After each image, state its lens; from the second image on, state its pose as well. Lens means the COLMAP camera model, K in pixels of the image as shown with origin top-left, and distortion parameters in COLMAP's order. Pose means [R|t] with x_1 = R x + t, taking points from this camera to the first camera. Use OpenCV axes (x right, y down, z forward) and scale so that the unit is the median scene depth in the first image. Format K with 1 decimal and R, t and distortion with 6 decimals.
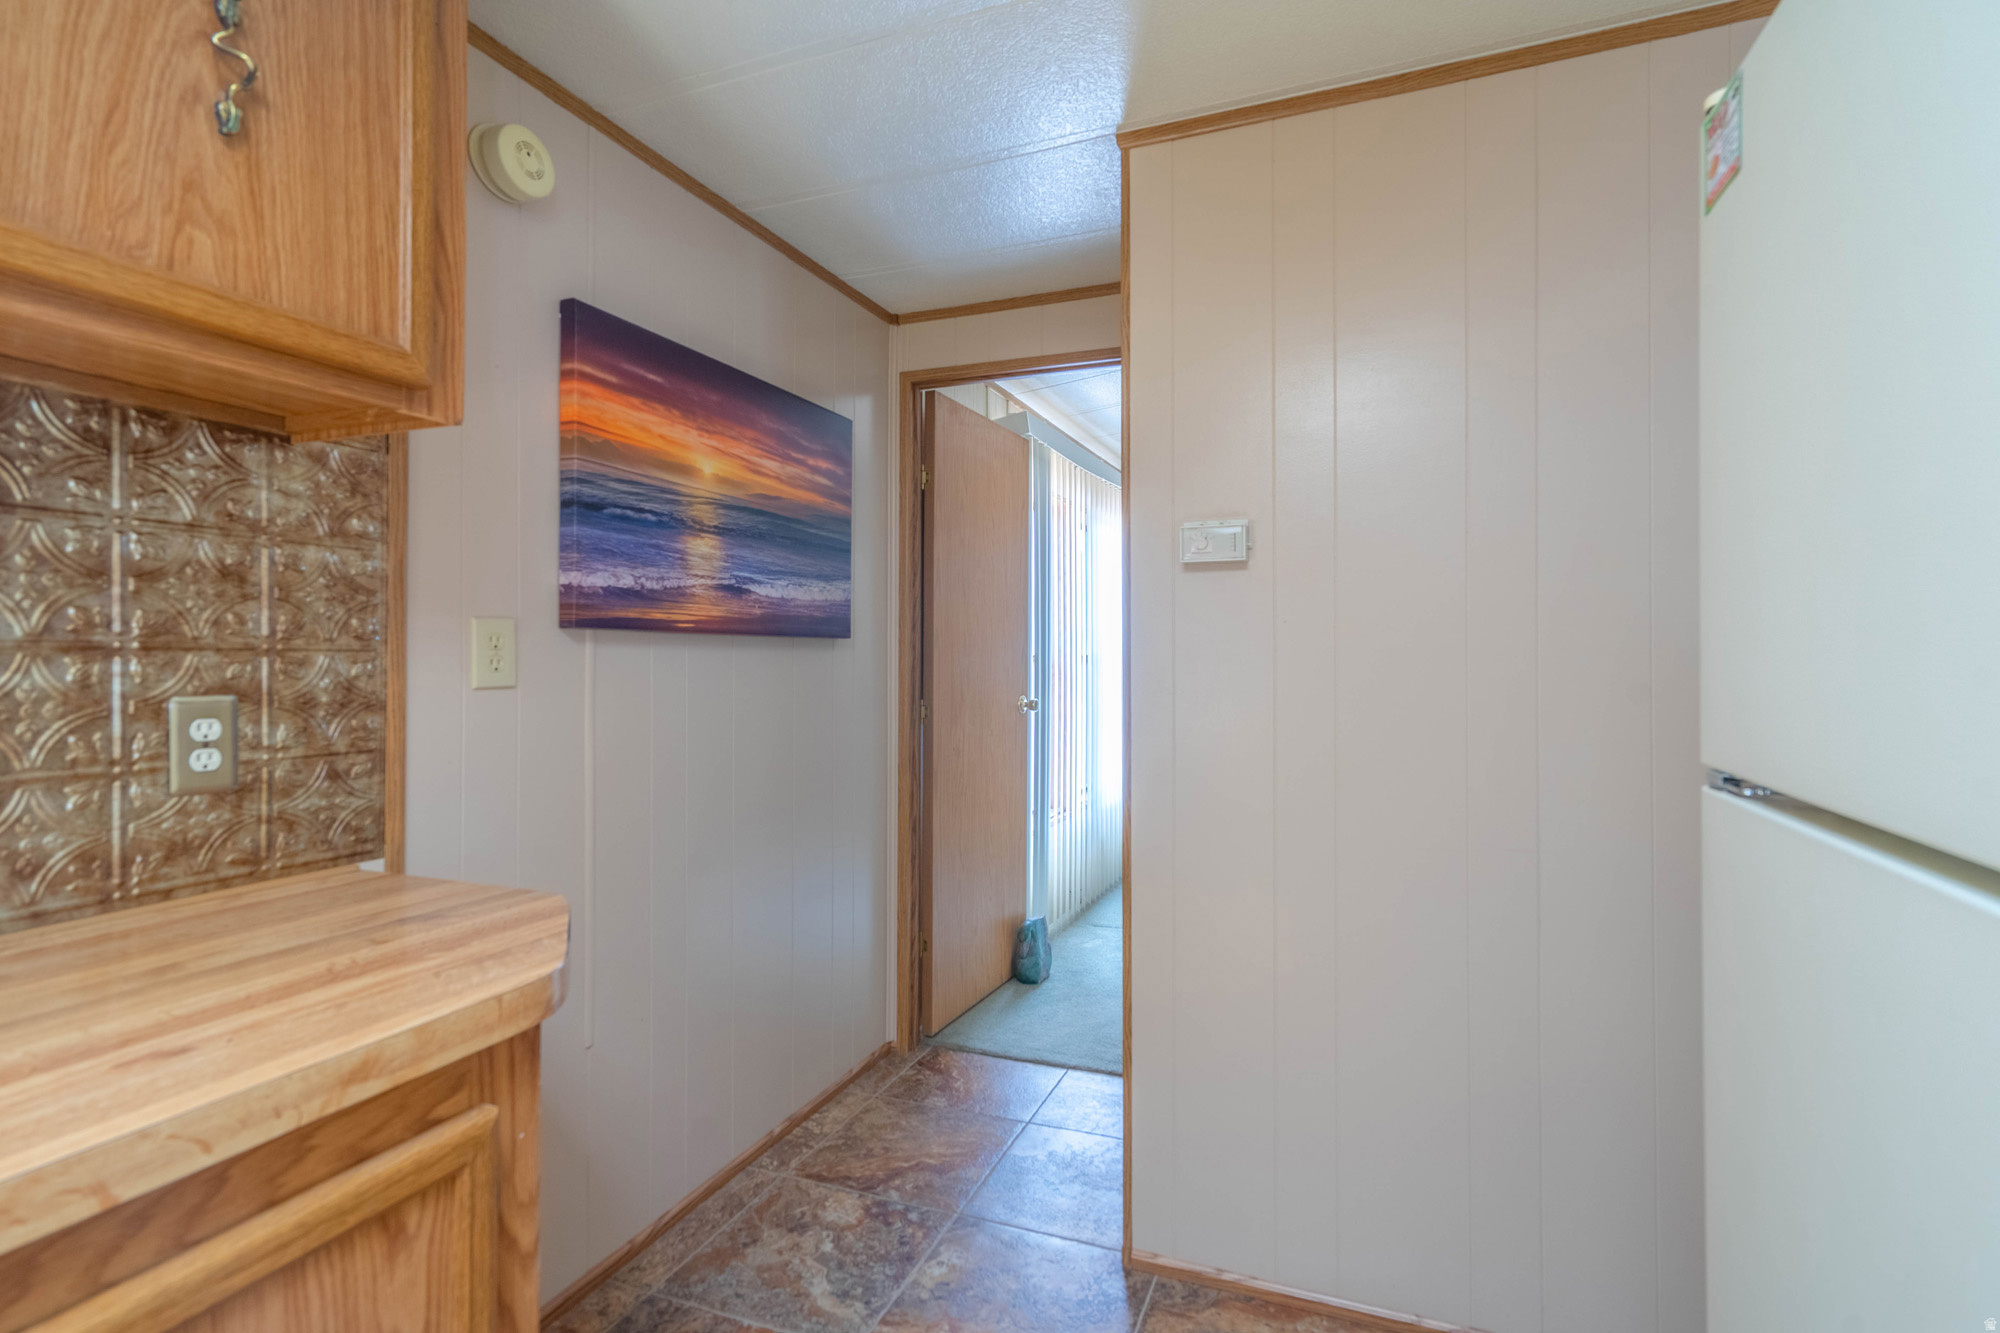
lens RADIAL K [[917.1, 0, 1109.0], [0, 917.1, 656.0], [0, 0, 1]] dist [-0.005034, 0.003467]
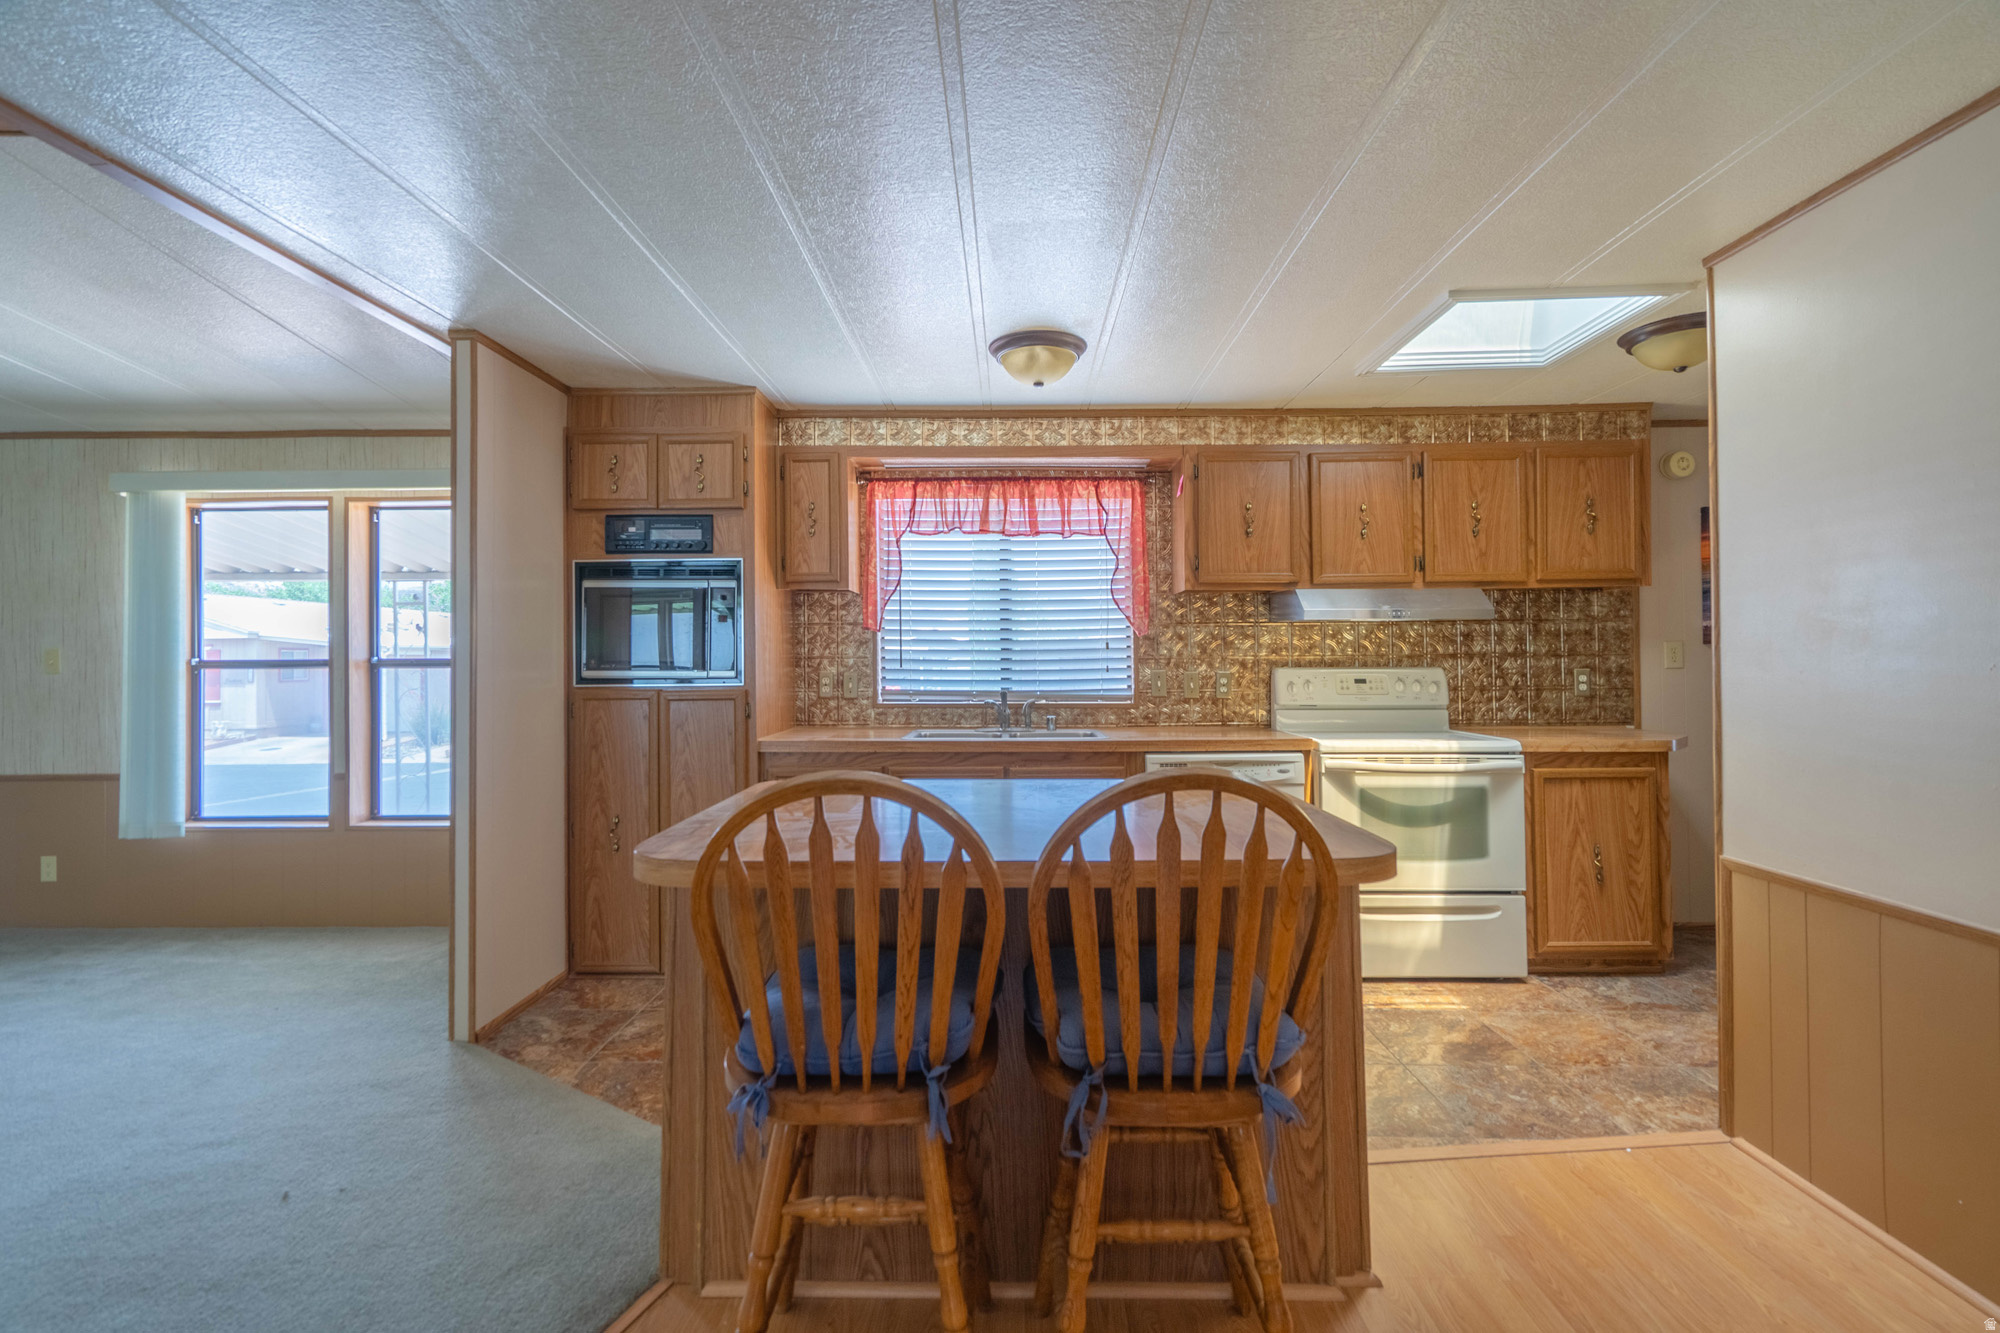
lens RADIAL K [[917.1, 0, 1002.4], [0, 917.1, 642.1], [0, 0, 1]] dist [-0.005034, 0.003467]
pose [[0.263597, -0.018099, -0.964463, 1.665372], [0.011087, 0.999815, -0.015733, -0.024573], [0.964569, -0.006546, 0.263749, -1.902376]]
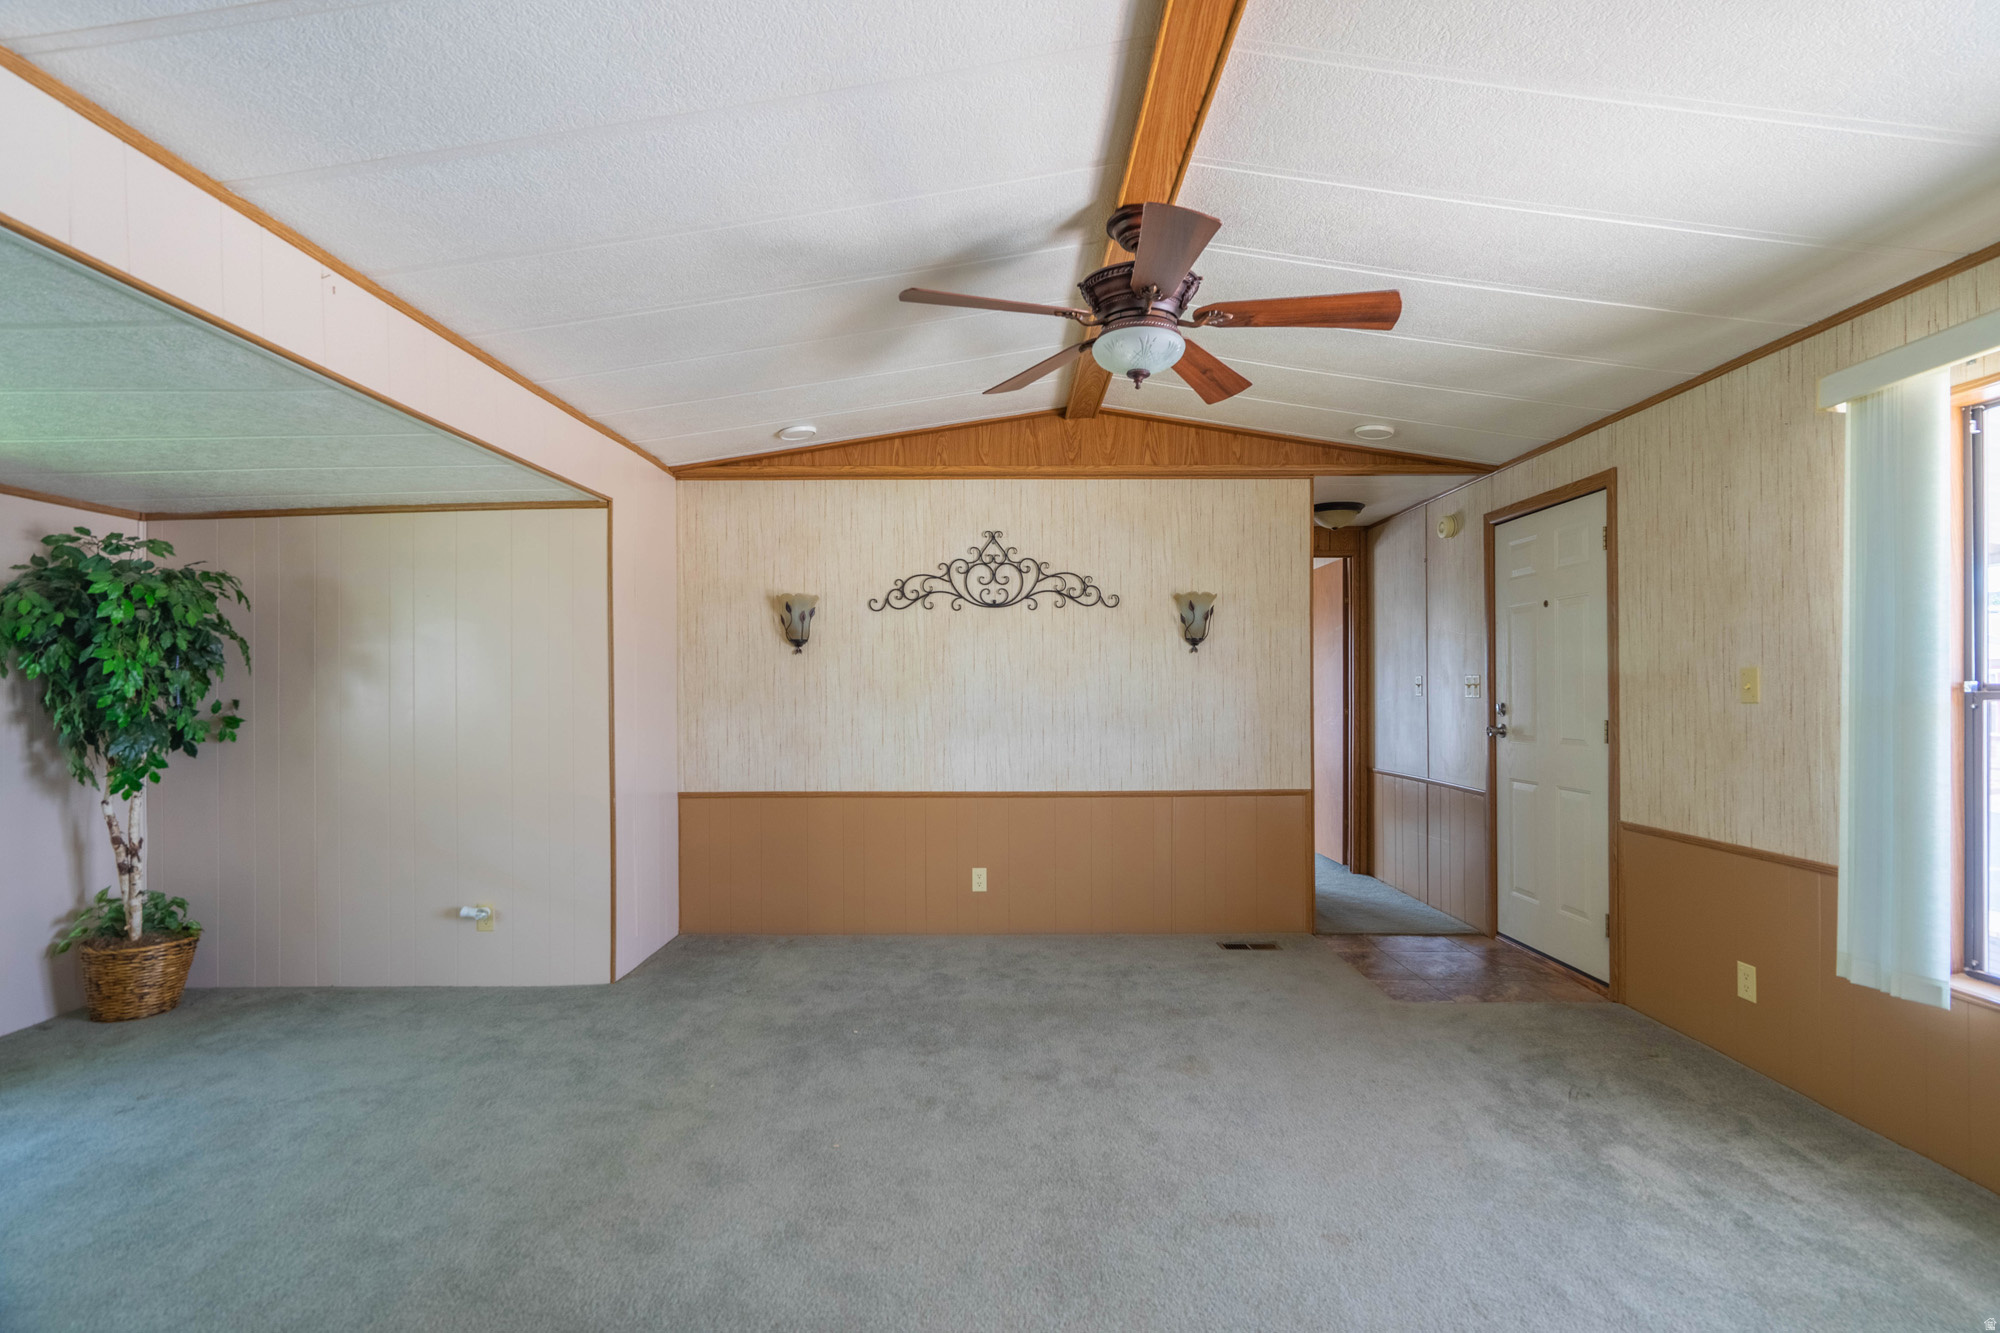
lens RADIAL K [[917.1, 0, 1008.5], [0, 917.1, 696.2], [0, 0, 1]] dist [-0.005034, 0.003467]
pose [[-0.954829, 0.002999, -0.297142, 0.037879], [0.002354, 0.999994, 0.002530, -0.028386], [0.297148, 0.001716, -0.954830, -2.692455]]
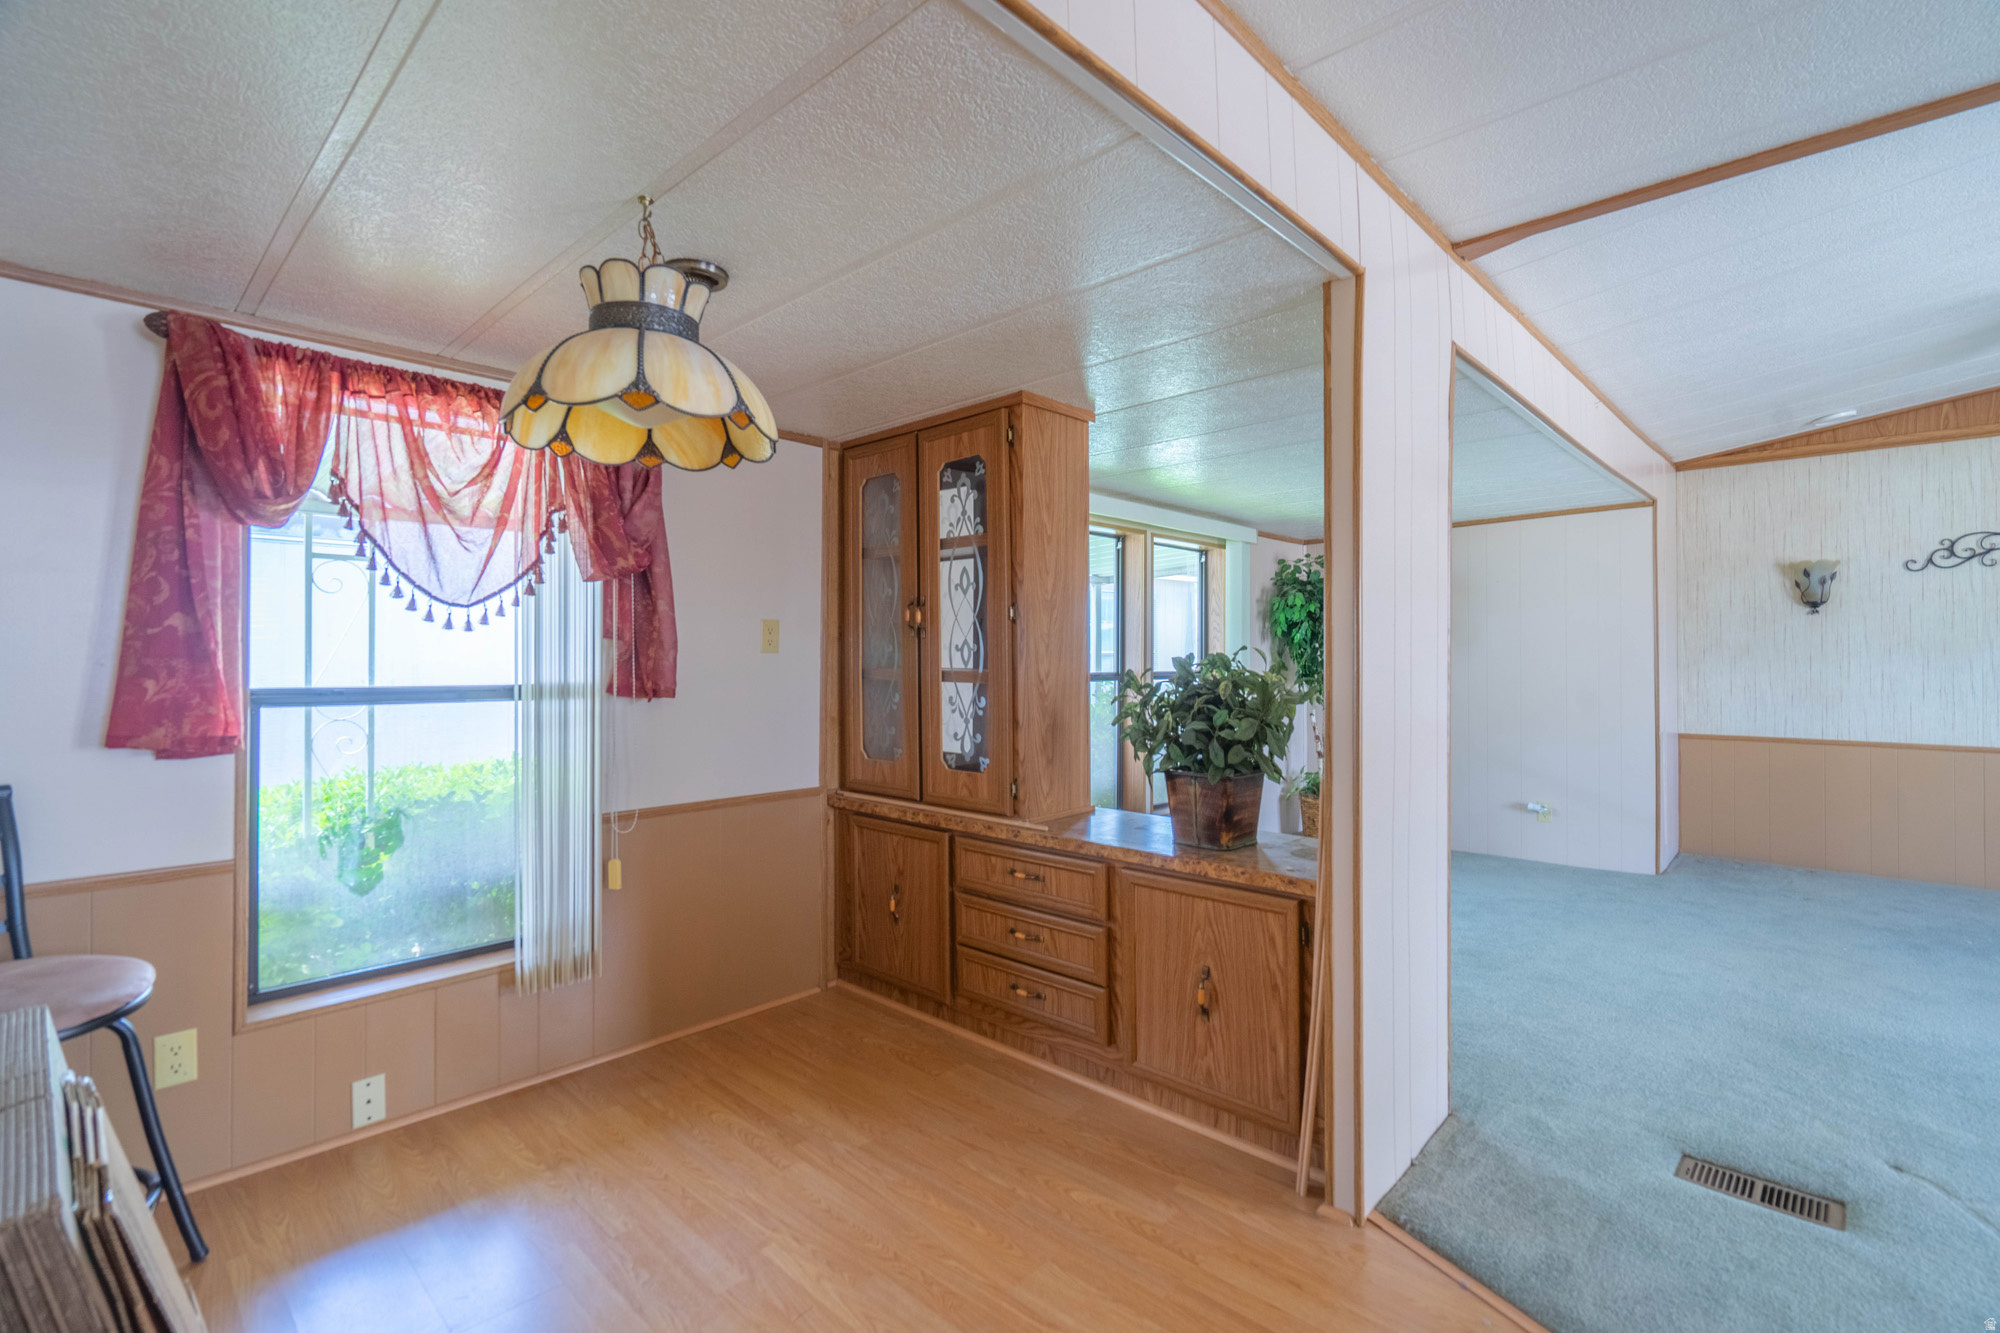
lens RADIAL K [[917.1, 0, 989.2], [0, 917.1, 647.6], [0, 0, 1]] dist [-0.005034, 0.003467]
pose [[-0.891360, 0.003117, 0.453285, 1.139182], [0.000005, 0.999976, -0.006867, -0.017376], [-0.453296, -0.006118, -0.891339, -1.232626]]
